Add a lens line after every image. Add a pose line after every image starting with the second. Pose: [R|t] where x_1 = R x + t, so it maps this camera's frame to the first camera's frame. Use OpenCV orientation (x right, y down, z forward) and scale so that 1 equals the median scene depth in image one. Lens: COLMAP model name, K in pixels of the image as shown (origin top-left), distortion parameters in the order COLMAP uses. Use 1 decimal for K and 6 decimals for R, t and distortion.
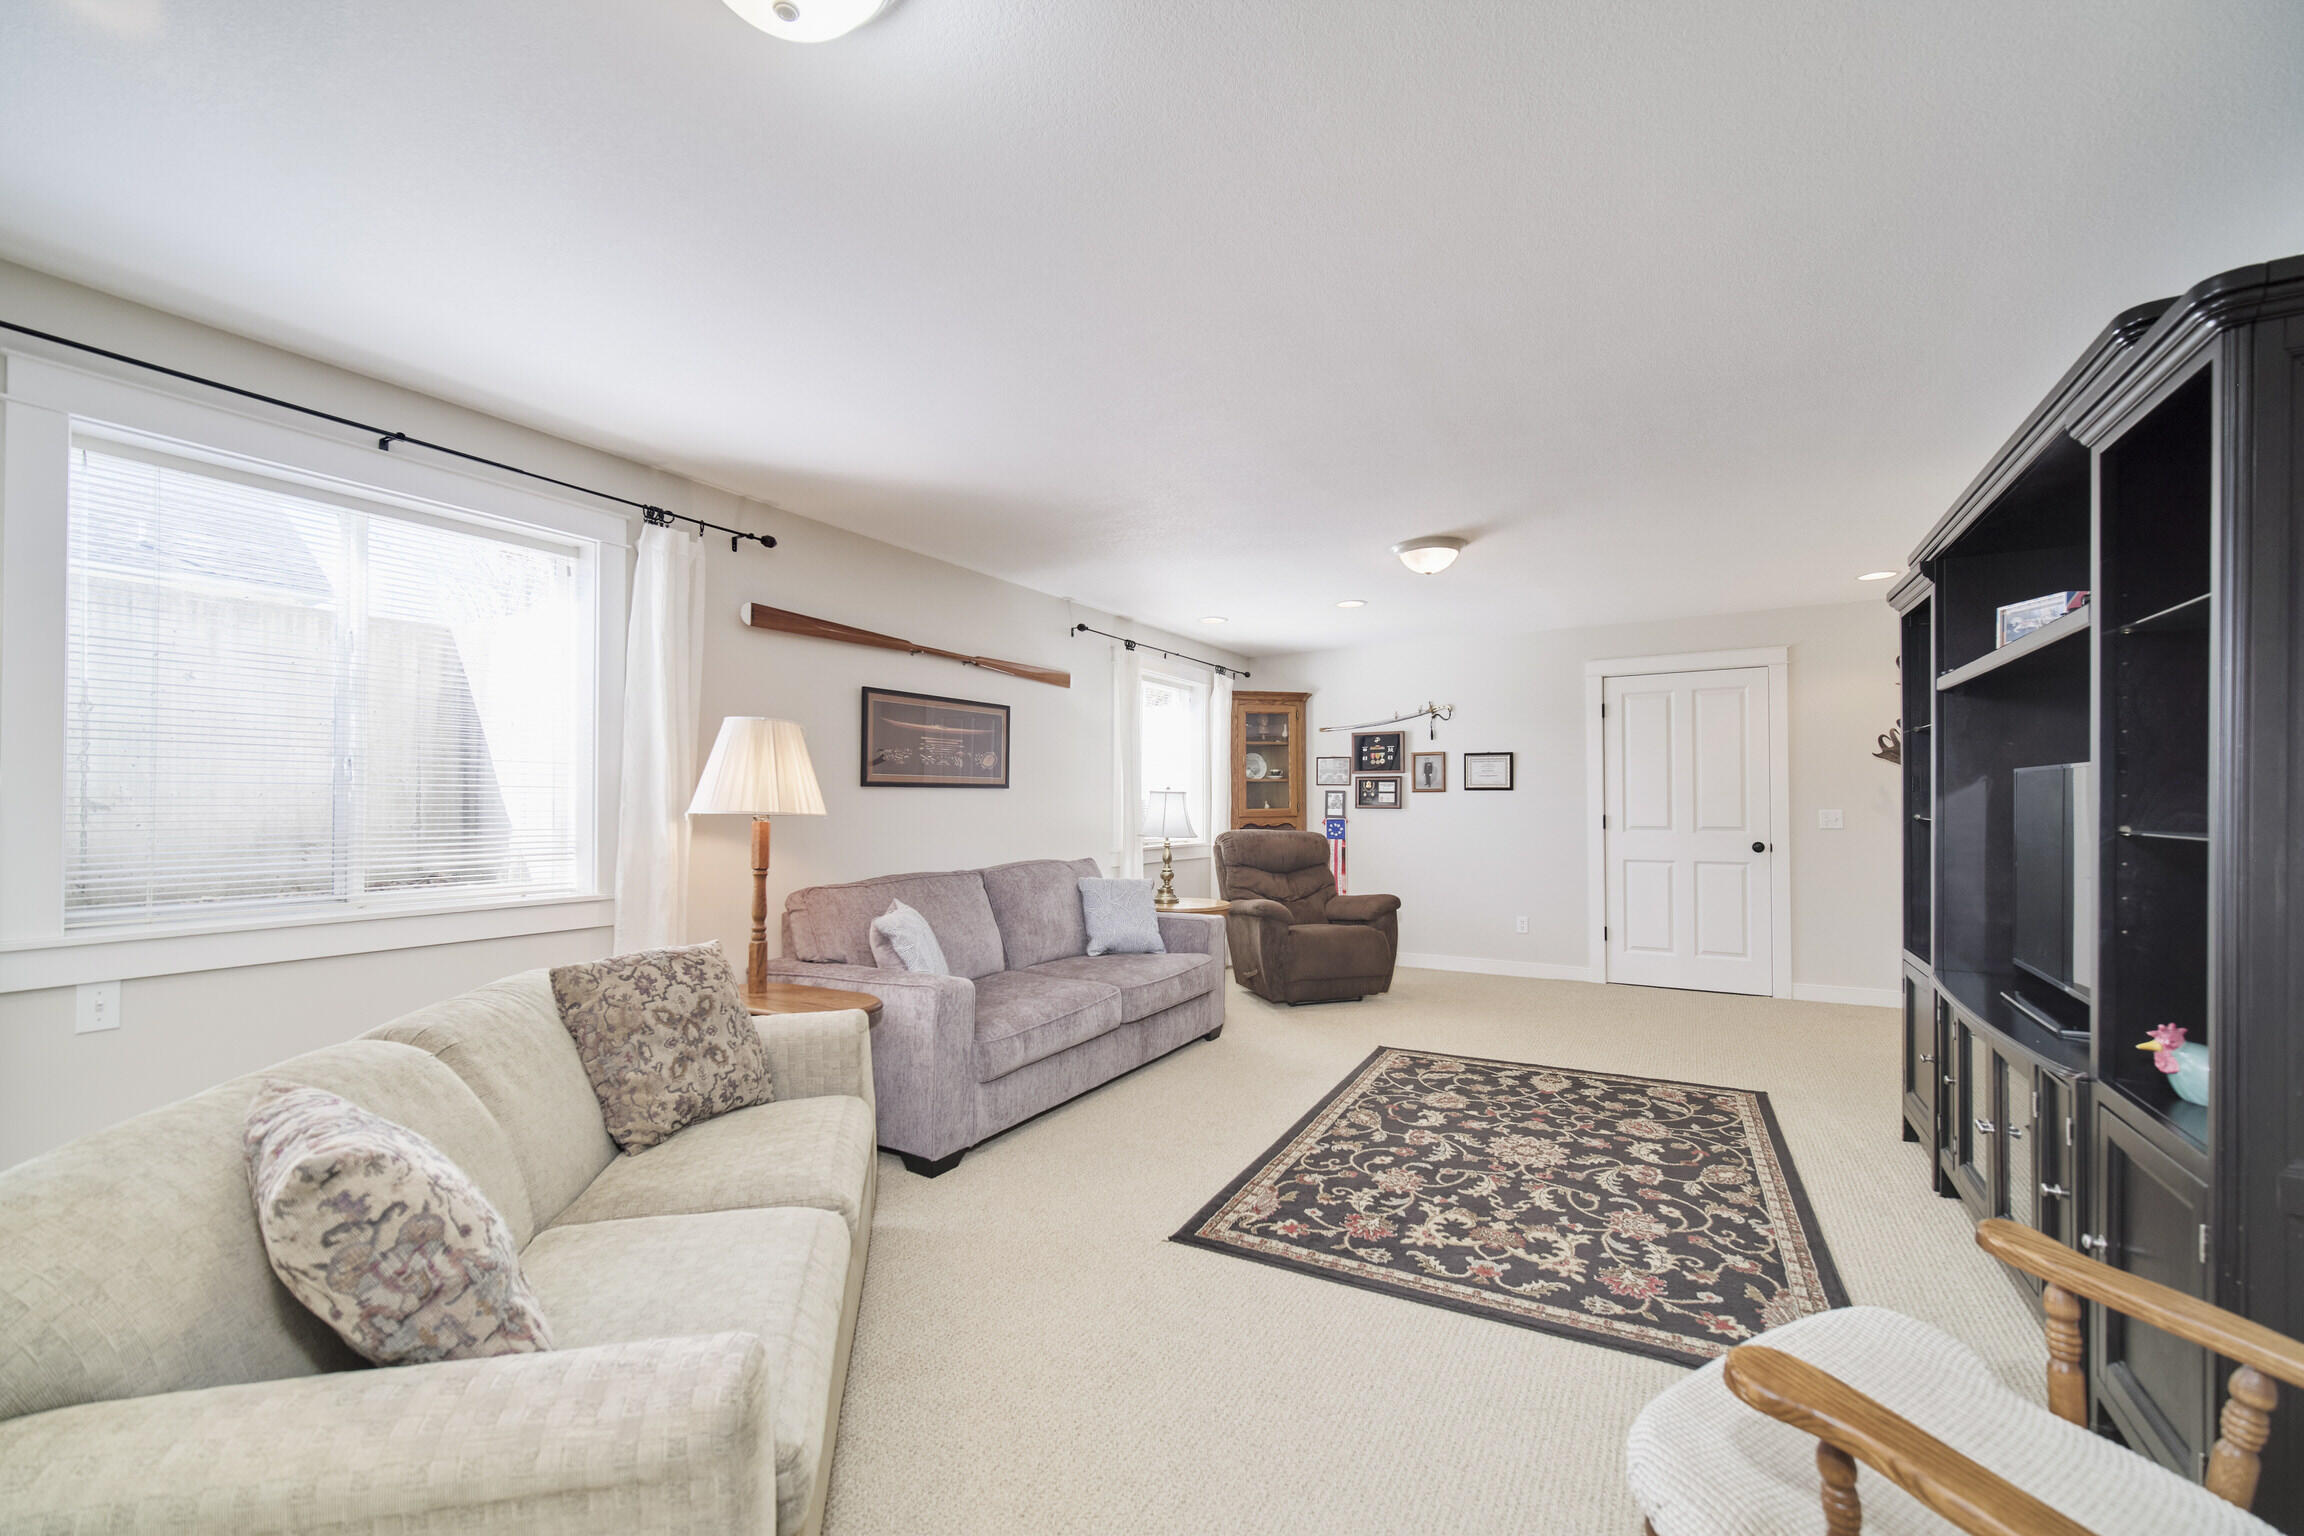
lens RADIAL K [[947.9, 0, 1157.7], [0, 947.9, 794.4], [0, 0, 1]] dist [0.000529, -0.000021]
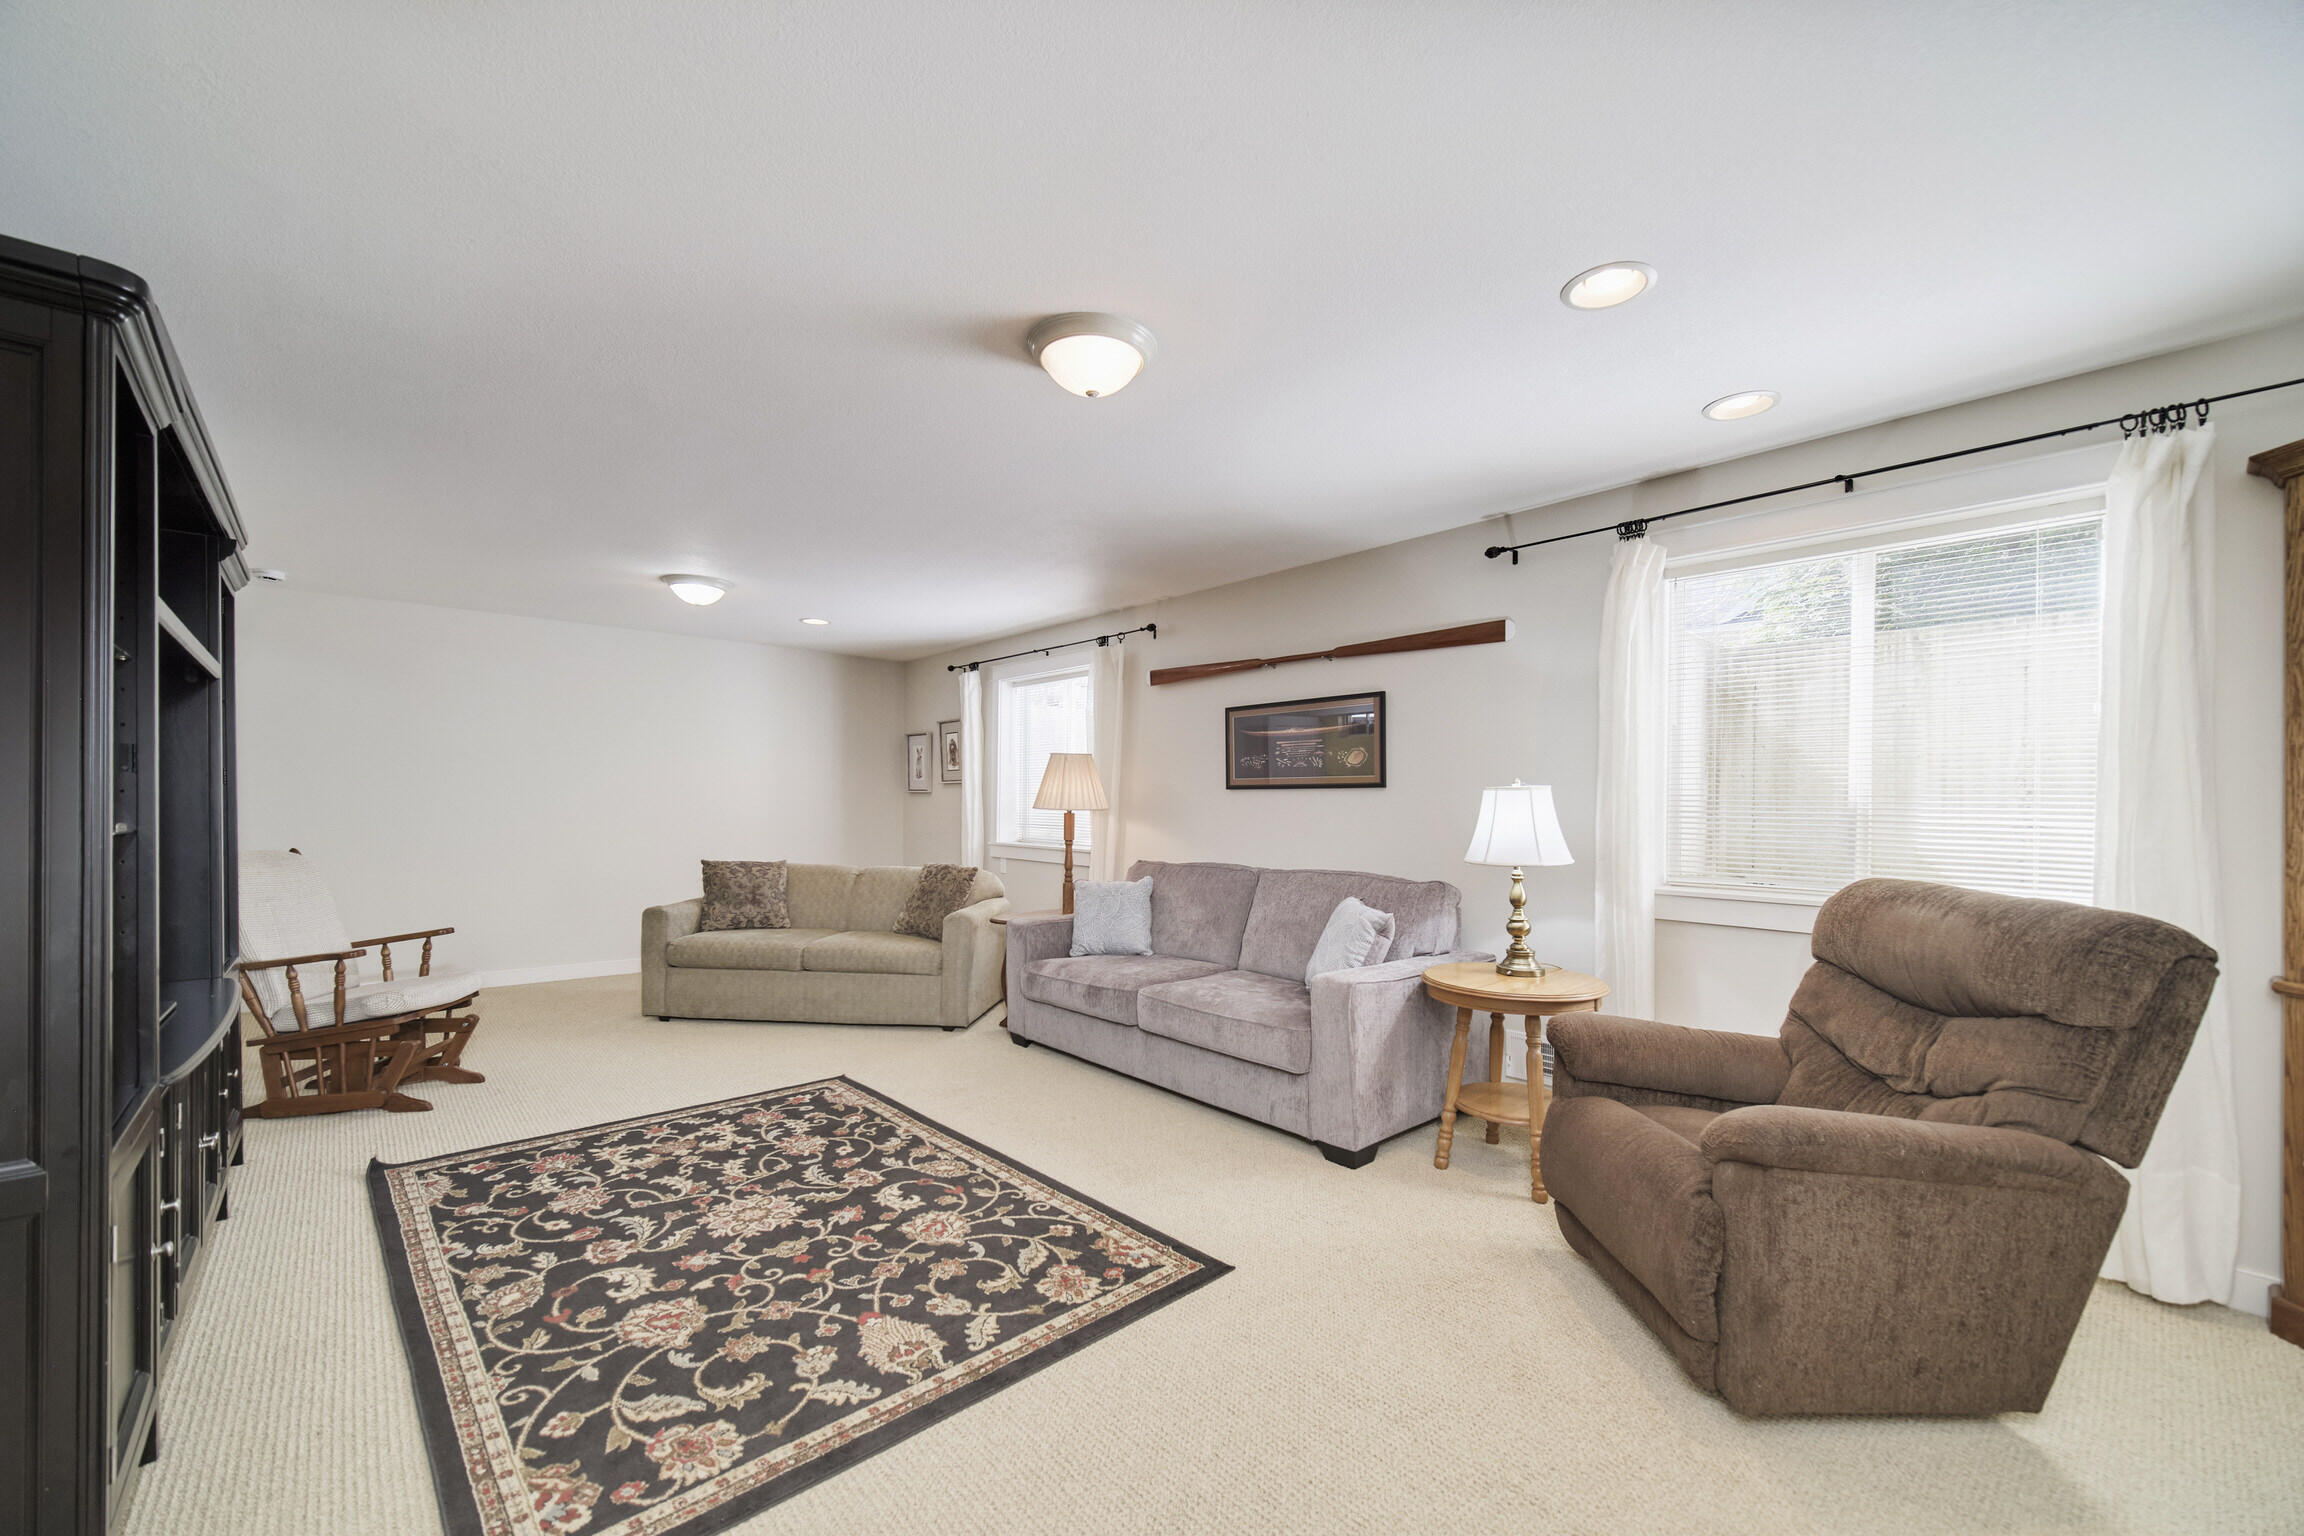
lens RADIAL K [[923.1, 0, 1148.1], [0, 923.1, 802.6], [0, 0, 1]] dist [-0.000120, -0.000232]
pose [[-0.332591, 0.001545, -0.943070, 1.119297], [0.002573, 0.999996, 0.000731, 0.010017], [0.943068, -0.002184, -0.332594, 1.718358]]
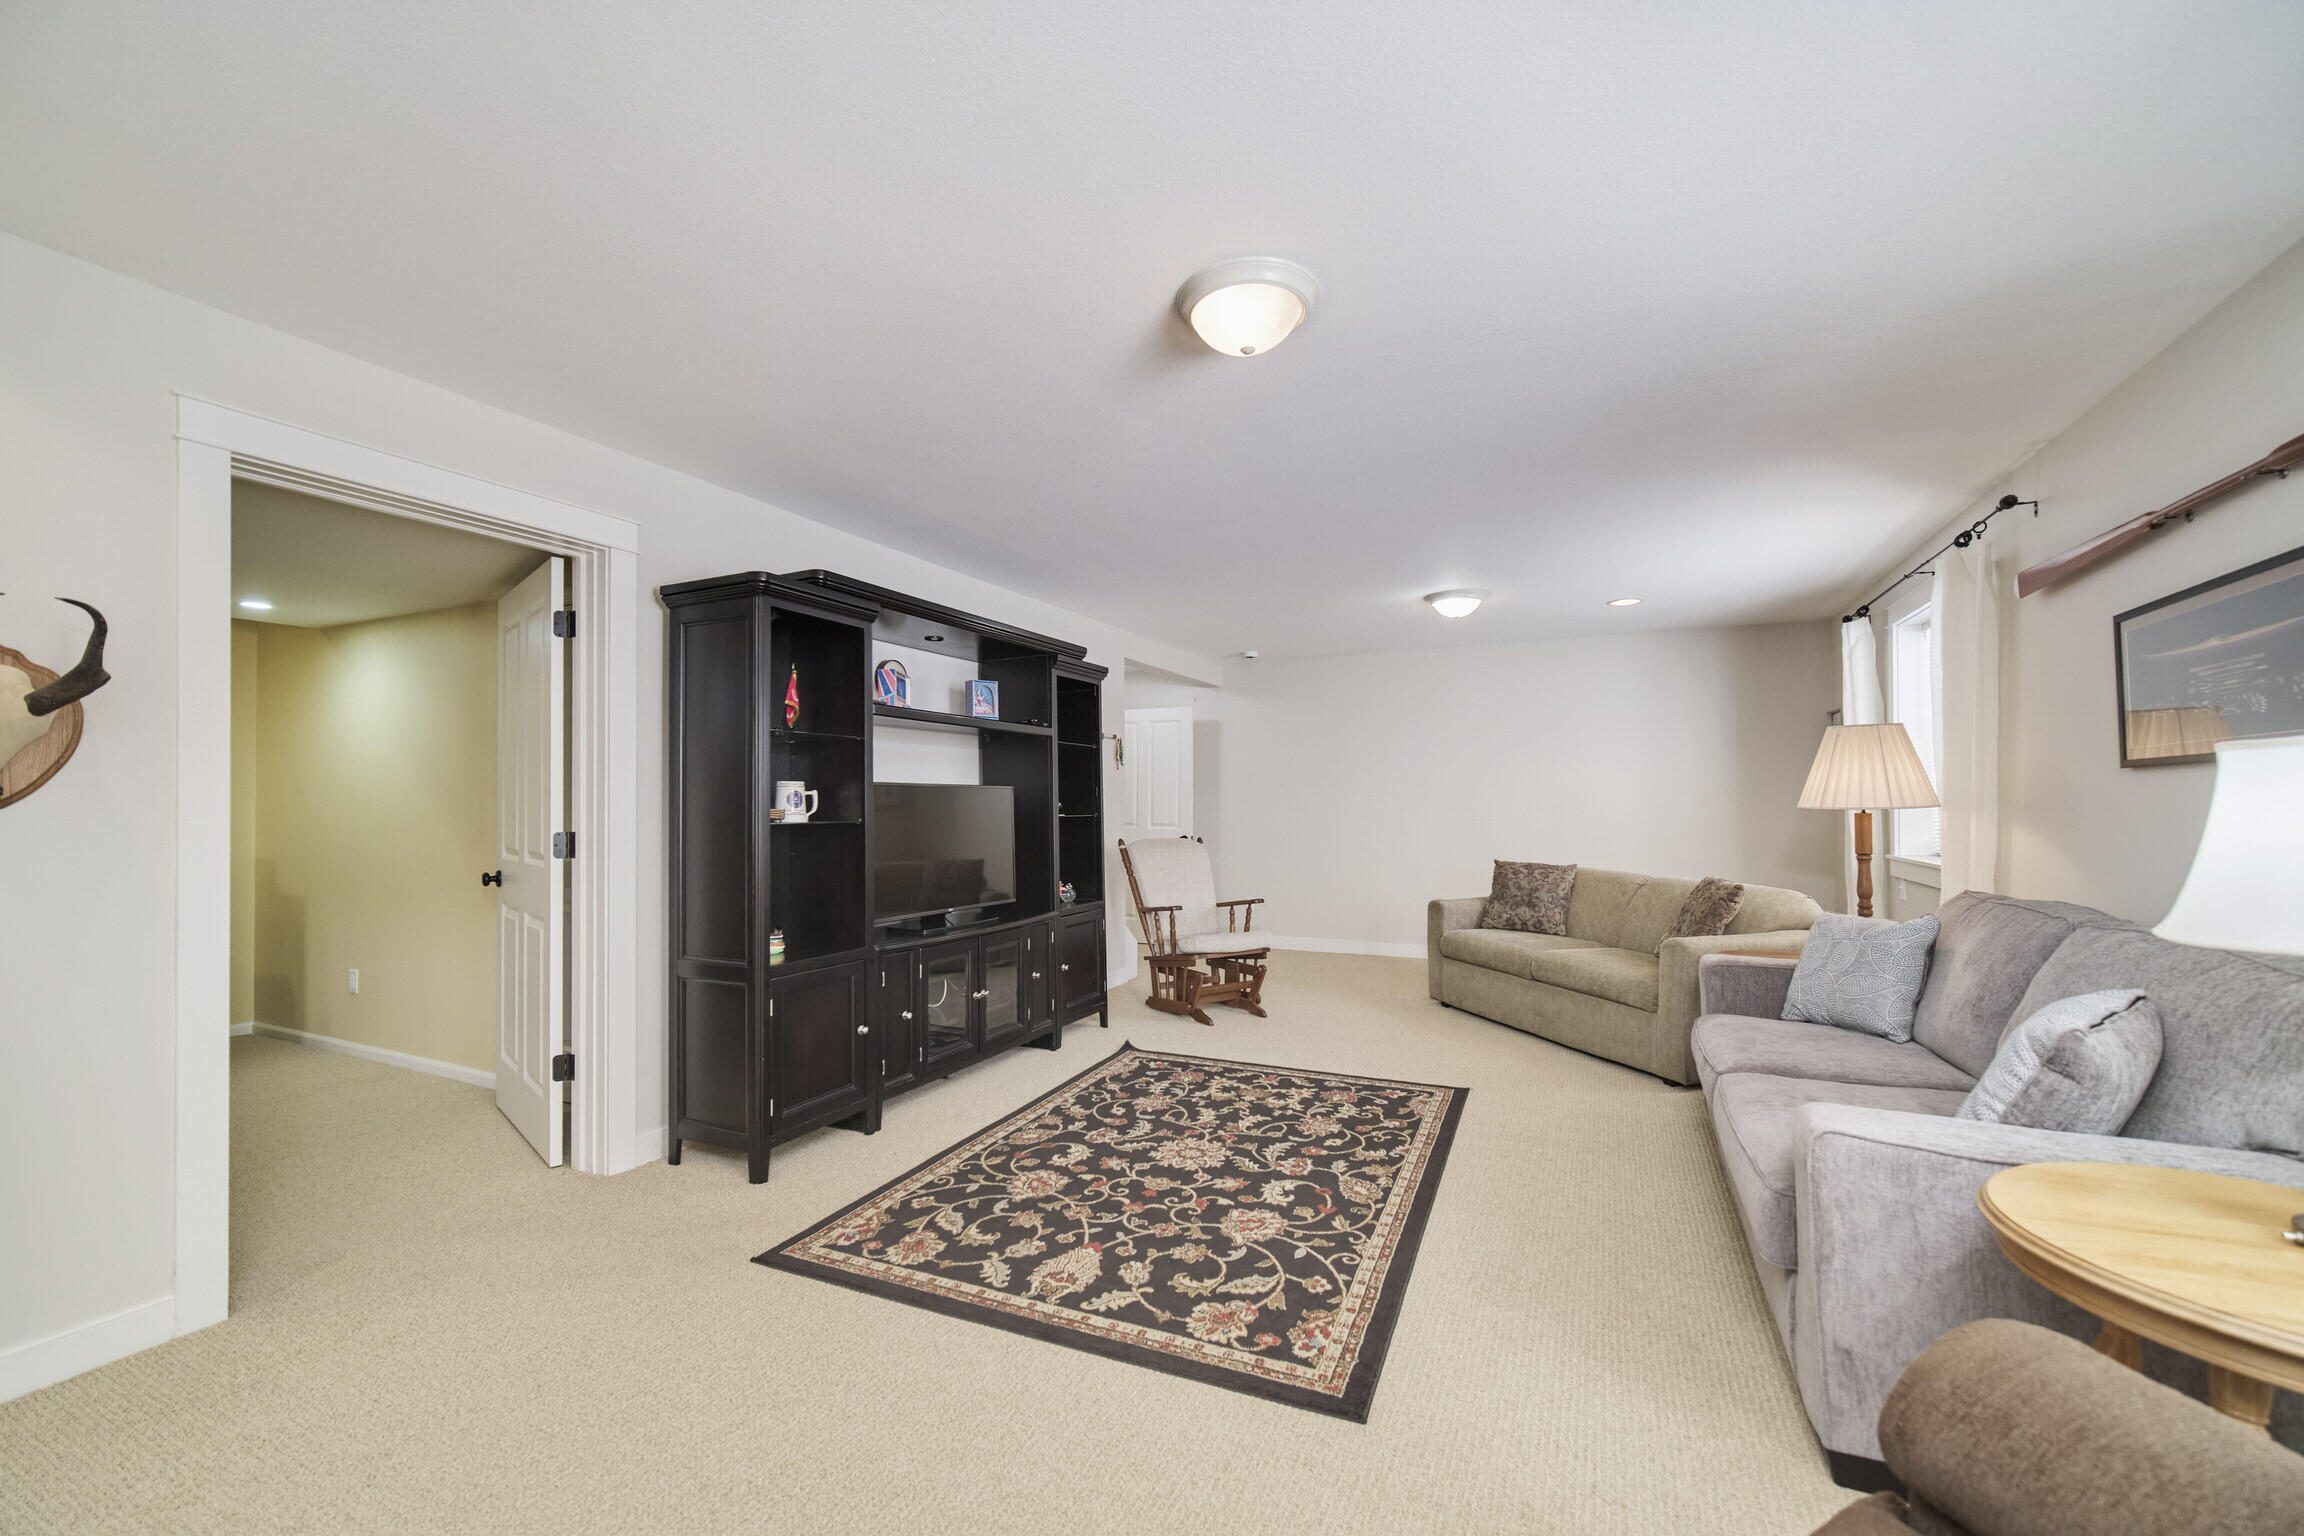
lens RADIAL K [[923.1, 0, 1148.1], [0, 923.1, 802.6], [0, 0, 1]] dist [-0.000120, -0.000232]
pose [[-0.998002, 0.009197, -0.062512, 0.525675], [0.009925, 0.999886, -0.011348, 0.020572], [0.062400, -0.011946, -0.997980, 2.102641]]
